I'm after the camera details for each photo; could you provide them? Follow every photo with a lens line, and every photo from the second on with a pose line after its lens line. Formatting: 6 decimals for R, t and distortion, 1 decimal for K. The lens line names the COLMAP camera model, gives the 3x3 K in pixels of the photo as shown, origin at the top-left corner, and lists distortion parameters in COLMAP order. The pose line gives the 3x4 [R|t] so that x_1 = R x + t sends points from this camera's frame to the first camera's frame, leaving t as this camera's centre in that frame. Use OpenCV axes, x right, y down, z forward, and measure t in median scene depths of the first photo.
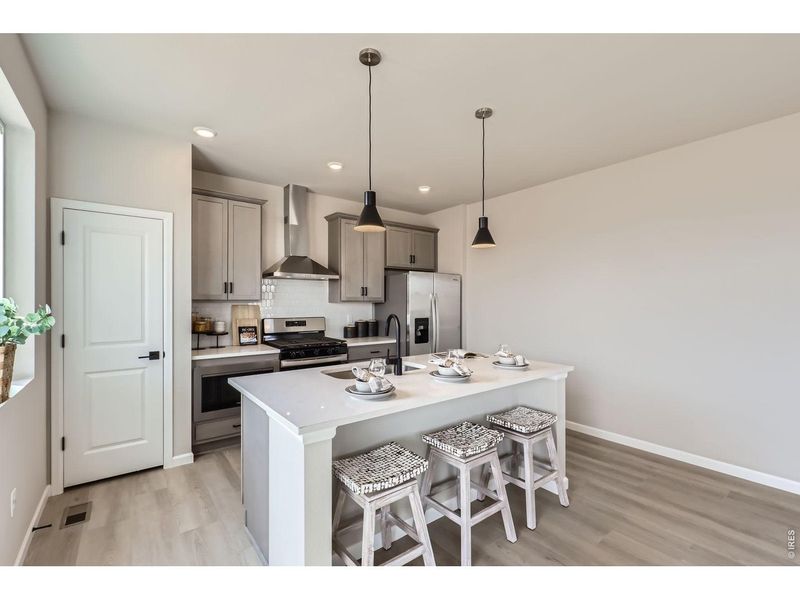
lens RADIAL K [[364.2, 0, 400.9], [0, 364.2, 300.6], [0, 0, 1]] dist [-0.000261, 0.001141]
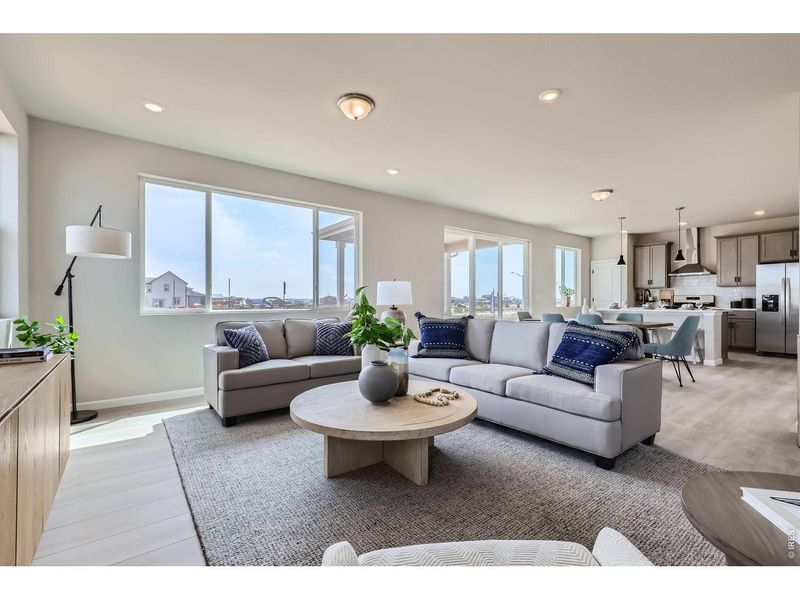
lens RADIAL K [[364.2, 0, 401.4], [0, 364.2, 302.1], [0, 0, 1]] dist [-0.000261, 0.001141]
pose [[-0.023328, 0.003697, -0.999721, 1.590798], [0.003560, 0.999987, 0.003615, 0.065892], [0.999722, -0.003474, -0.023340, -0.488902]]
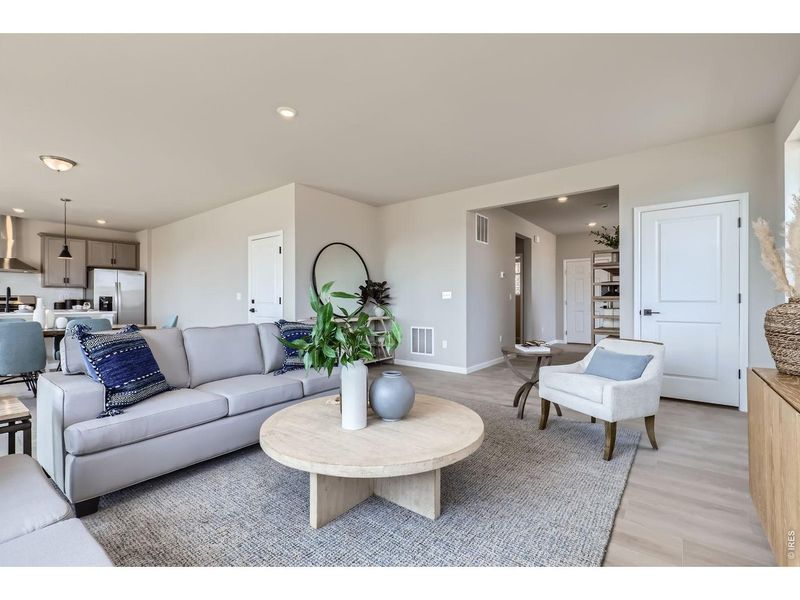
lens RADIAL K [[364.2, 0, 400.1], [0, 364.2, 301.2], [0, 0, 1]] dist [-0.000261, 0.001141]
pose [[0.969853, -0.000579, 0.243690, 0.968695], [-0.000289, 0.999994, 0.003527, 0.062934], [-0.243690, -0.003491, 0.969847, -0.979419]]
